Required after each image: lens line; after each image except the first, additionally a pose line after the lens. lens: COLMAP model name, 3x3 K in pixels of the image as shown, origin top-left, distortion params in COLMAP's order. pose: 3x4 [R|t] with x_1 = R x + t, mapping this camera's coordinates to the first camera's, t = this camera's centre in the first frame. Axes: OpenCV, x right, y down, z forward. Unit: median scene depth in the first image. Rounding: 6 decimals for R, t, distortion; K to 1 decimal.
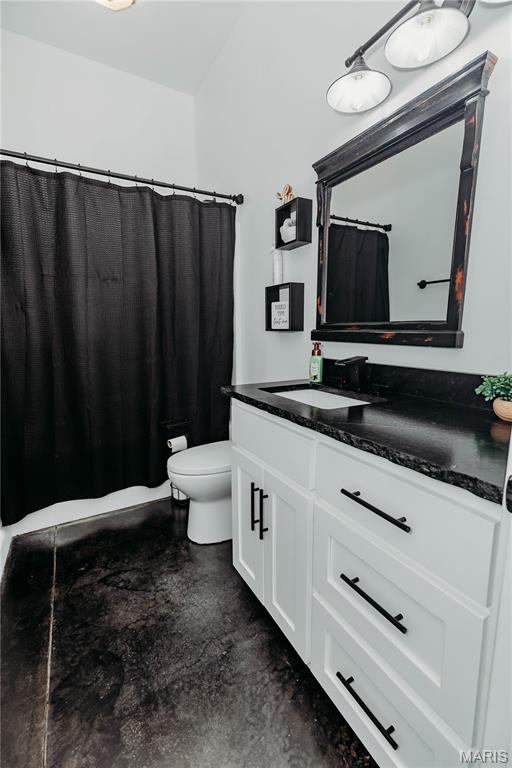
lens RADIAL K [[349.4, 0, 236.1], [0, 349.4, 383.6], [0, 0, 1]] dist [0.006463, -0.002099]
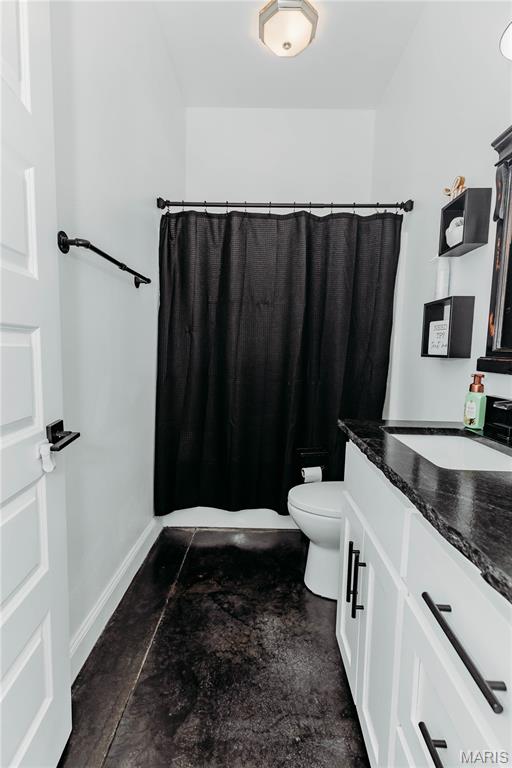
lens RADIAL K [[349.4, 0, 255.6], [0, 349.4, 382.5], [0, 0, 1]] dist [0.006463, -0.002099]
pose [[0.861648, 0.067545, -0.502992, 0.184419], [-0.101189, 0.994069, -0.039850, -0.022097], [0.497317, 0.085234, 0.863372, 0.121679]]
